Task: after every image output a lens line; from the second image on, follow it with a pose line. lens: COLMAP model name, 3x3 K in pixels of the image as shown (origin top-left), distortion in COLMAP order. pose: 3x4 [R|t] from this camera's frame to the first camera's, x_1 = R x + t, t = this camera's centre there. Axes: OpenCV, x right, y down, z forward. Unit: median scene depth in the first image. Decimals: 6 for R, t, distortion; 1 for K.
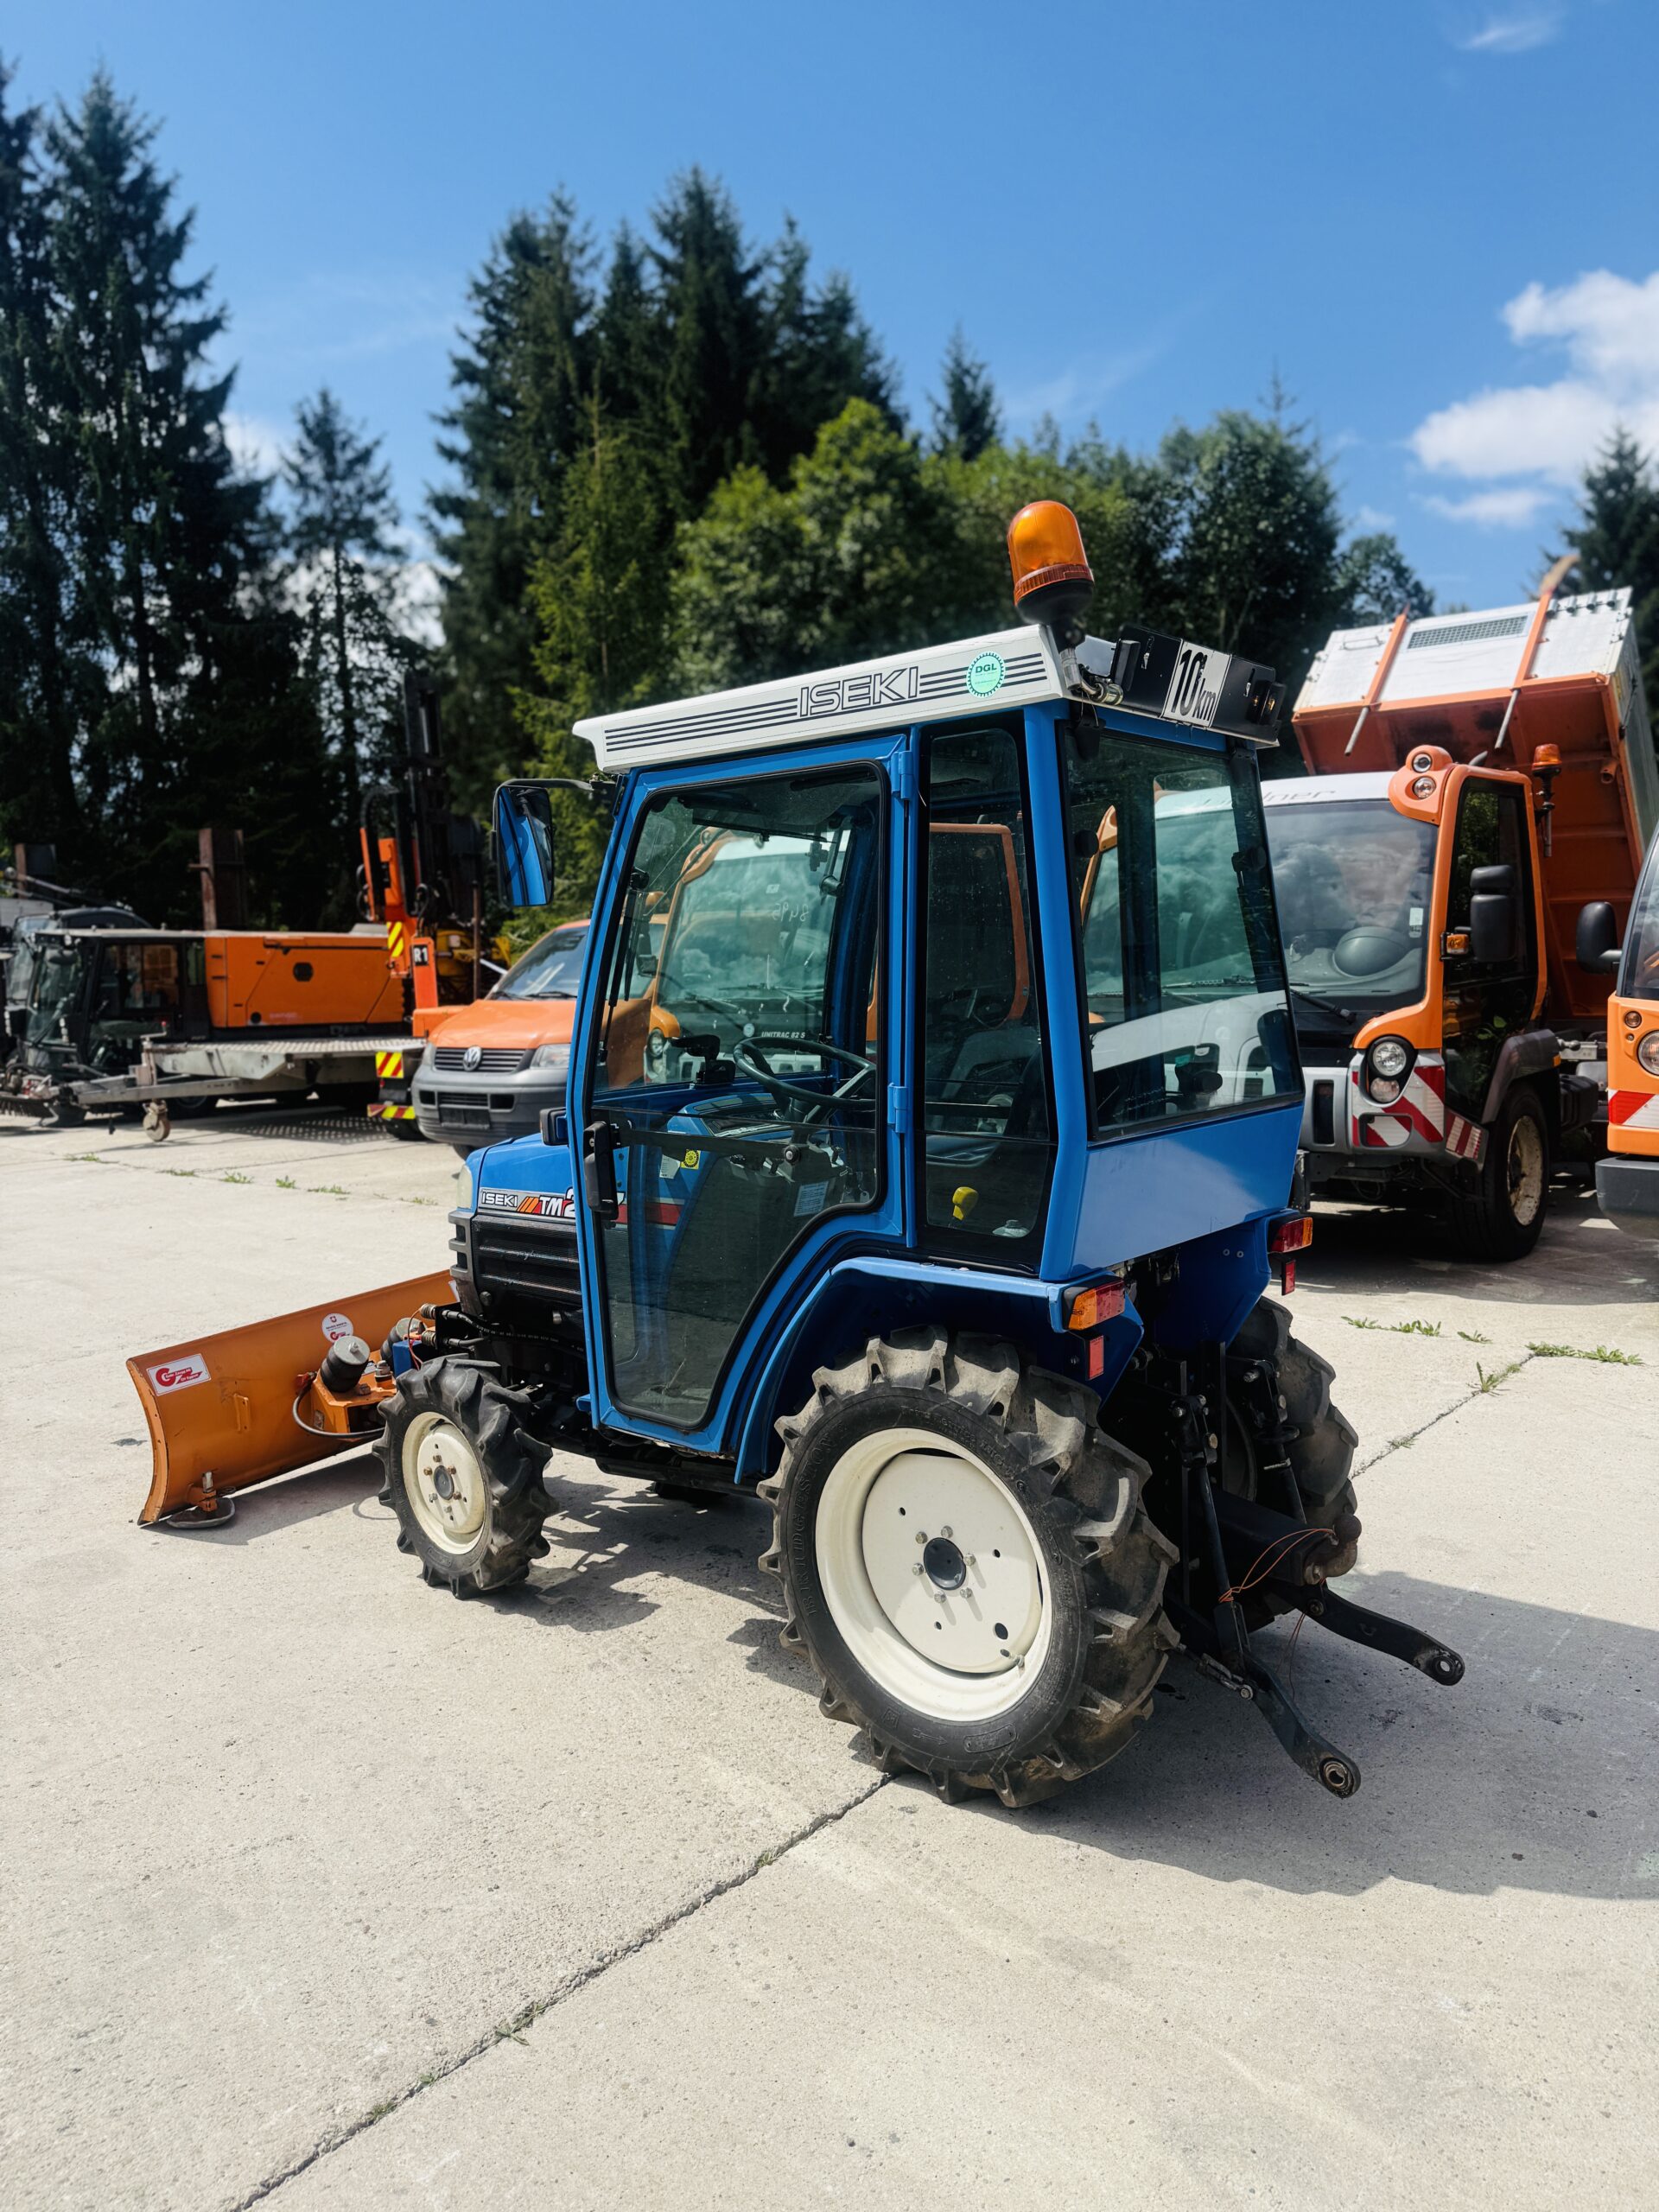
lens RADIAL K [[1531.8, 0, 831.8], [0, 1531.8, 1087.8], [0, 0, 1]] dist [0.112190, -0.211777]
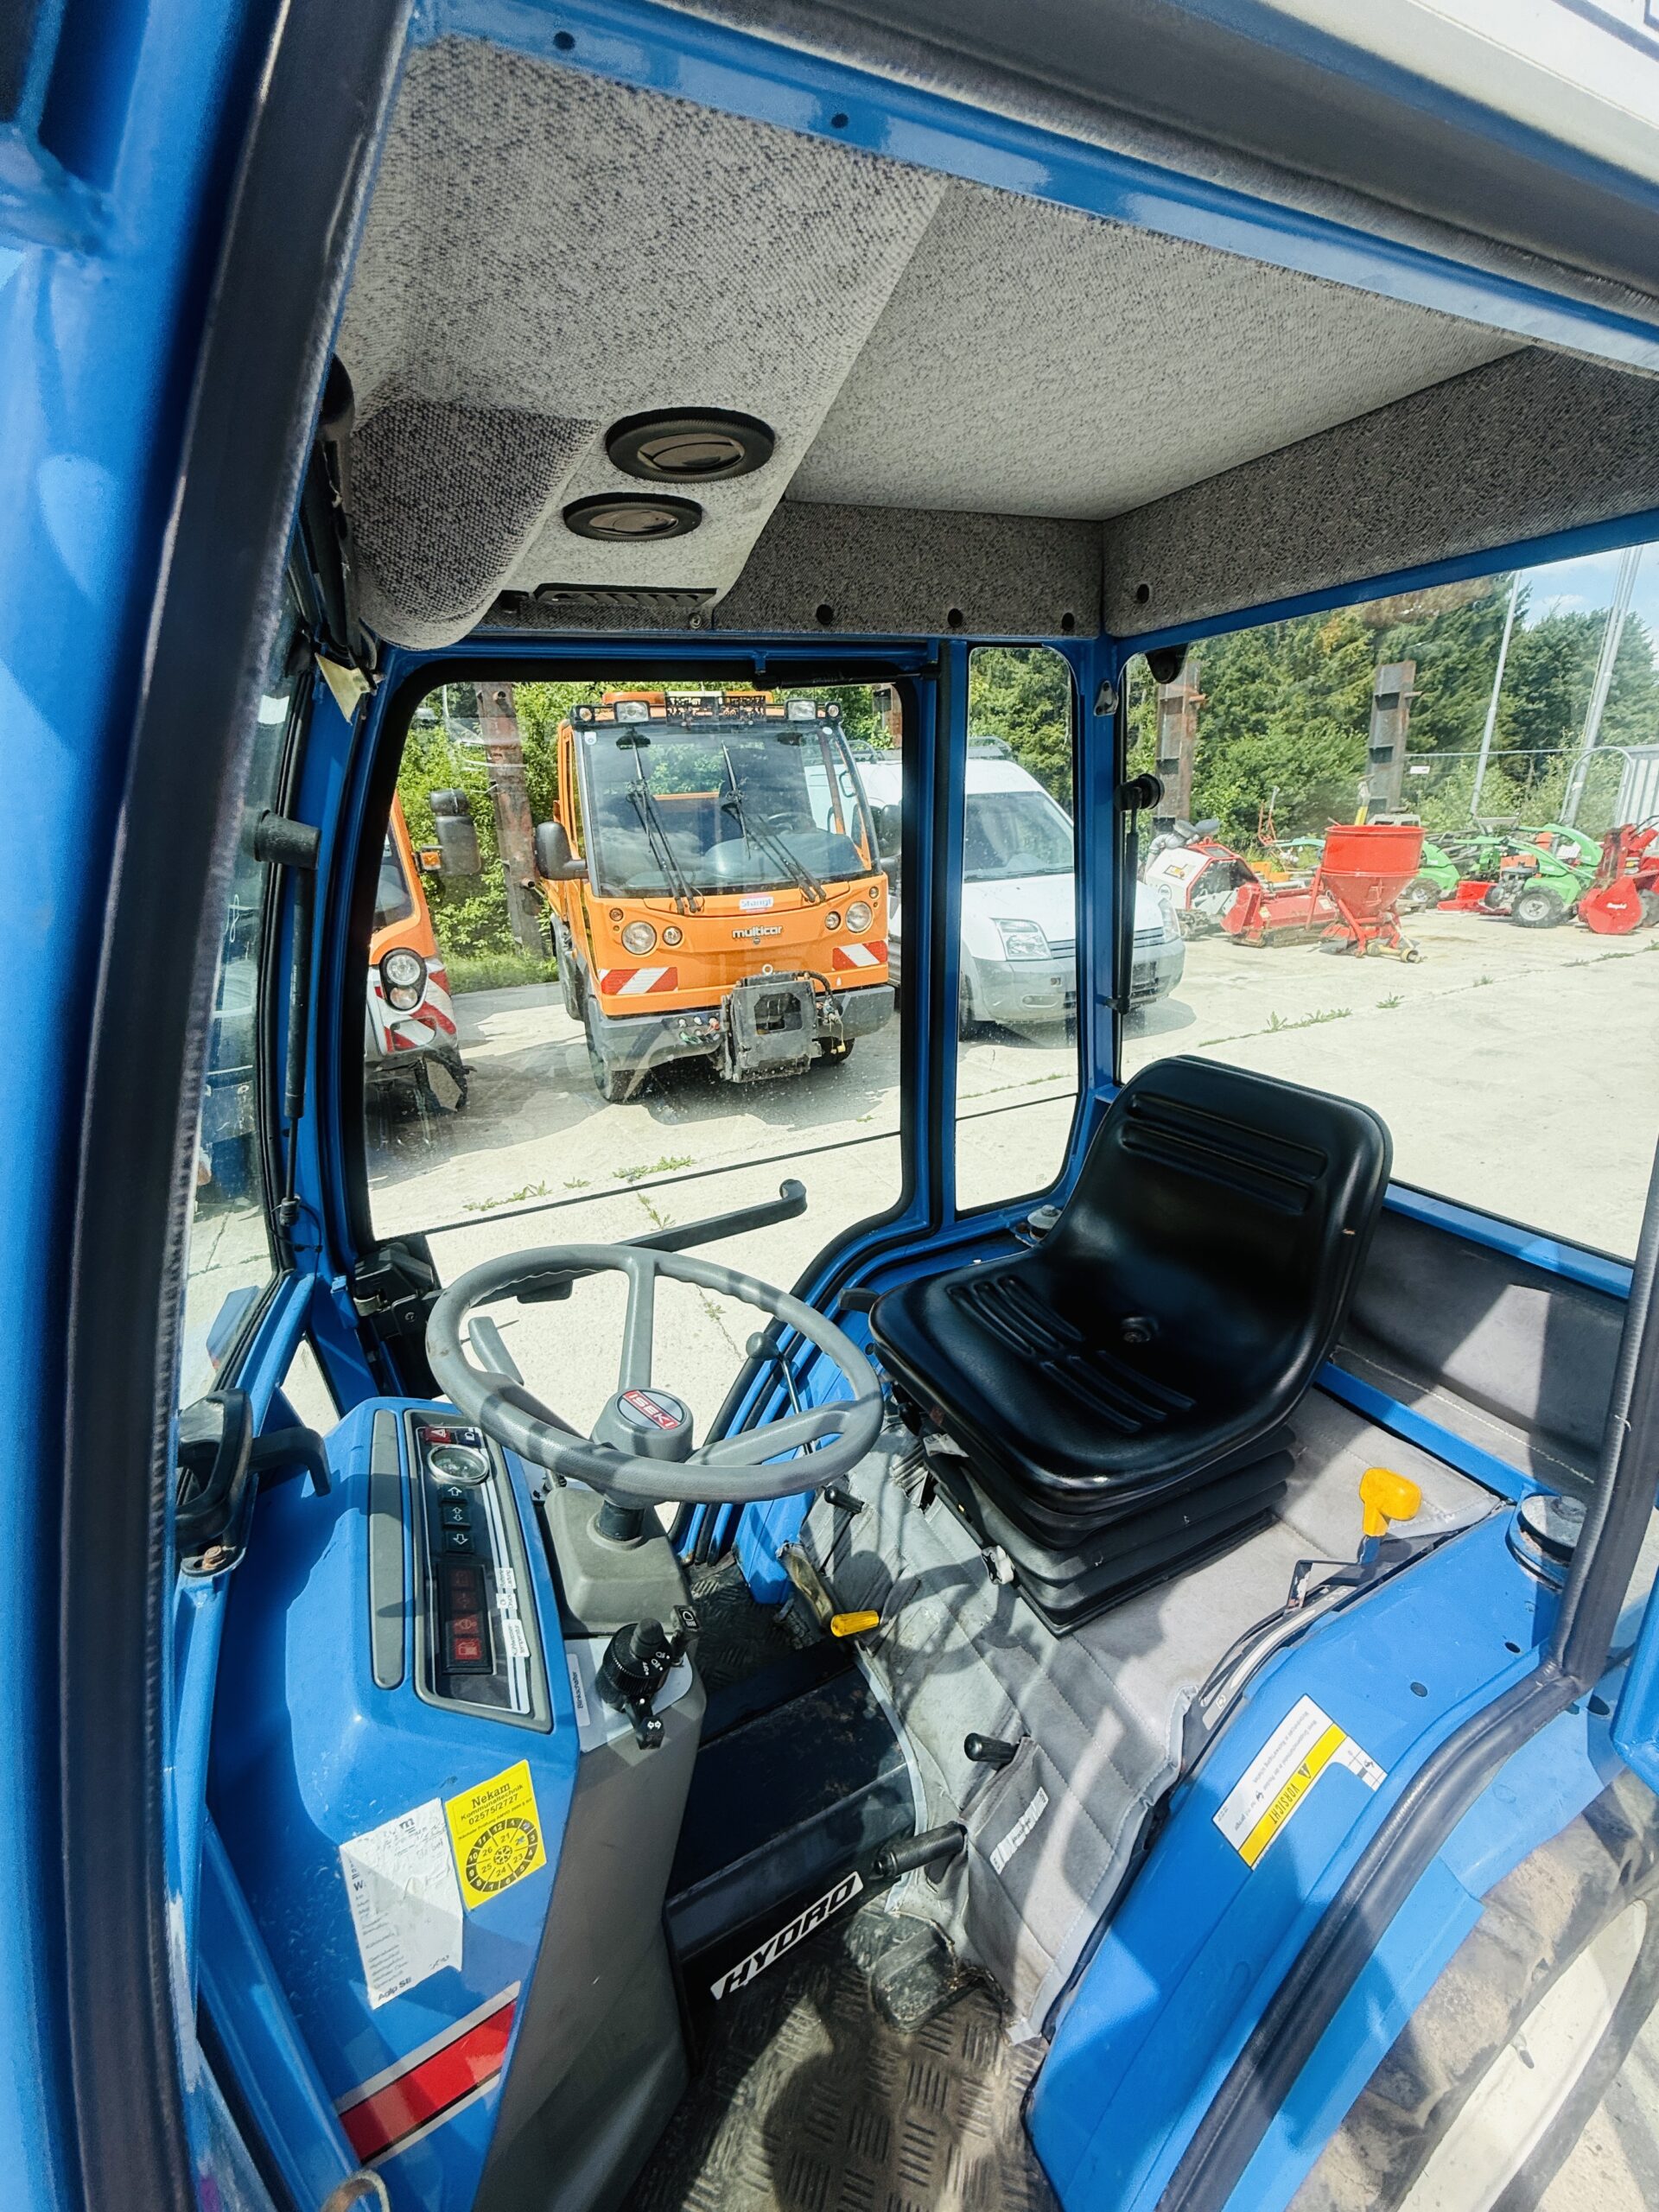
lens RADIAL K [[884.7, 0, 830.8], [0, 884.7, 1095.2], [0, 0, 1]] dist [-0.002624, 0.000146]
pose [[0.405654, -0.288231, 0.867391, -0.163252], [0.112079, 0.957502, 0.265758, -0.118929], [-0.907129, -0.010589, 0.420719, 0.811637]]
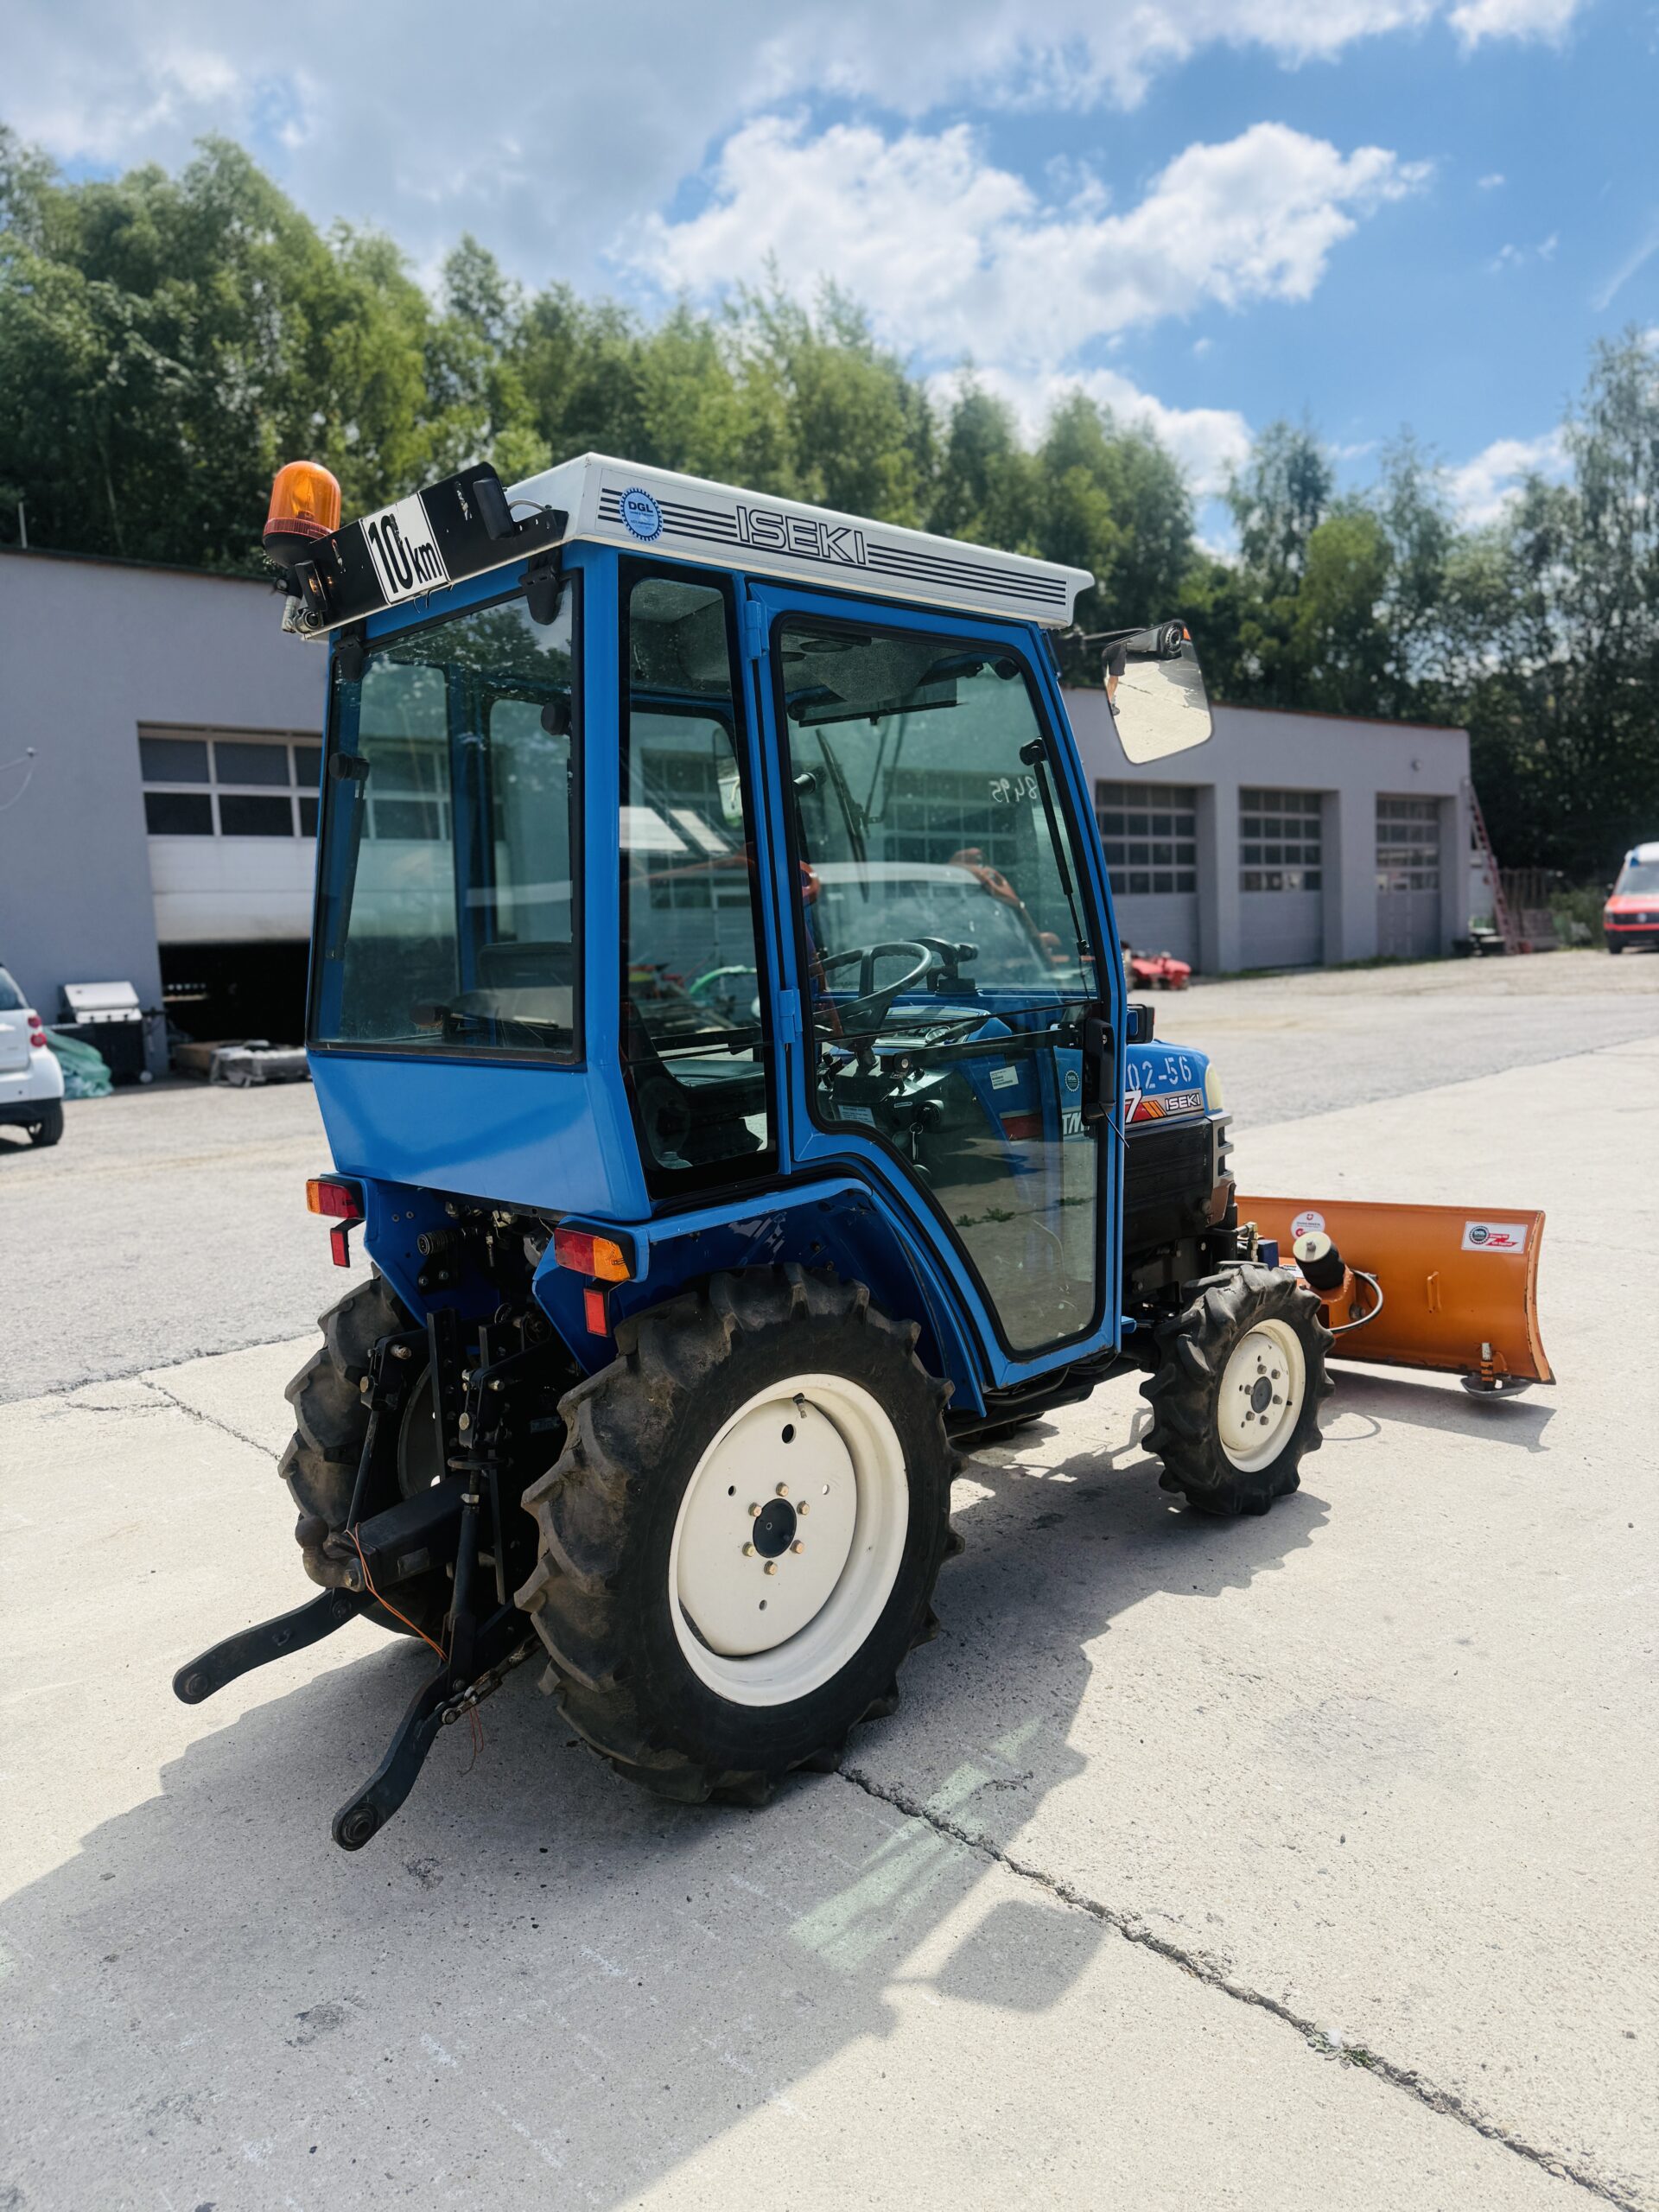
lens RADIAL K [[1531.8, 0, 831.8], [0, 1531.8, 1087.8], [0, 0, 1]] dist [0.112190, -0.211777]
pose [[-0.127455, 0.130829, -0.983178, 0.836337], [-0.031937, 0.990207, 0.135904, -0.067378], [0.991330, 0.048721, -0.122029, 1.036086]]
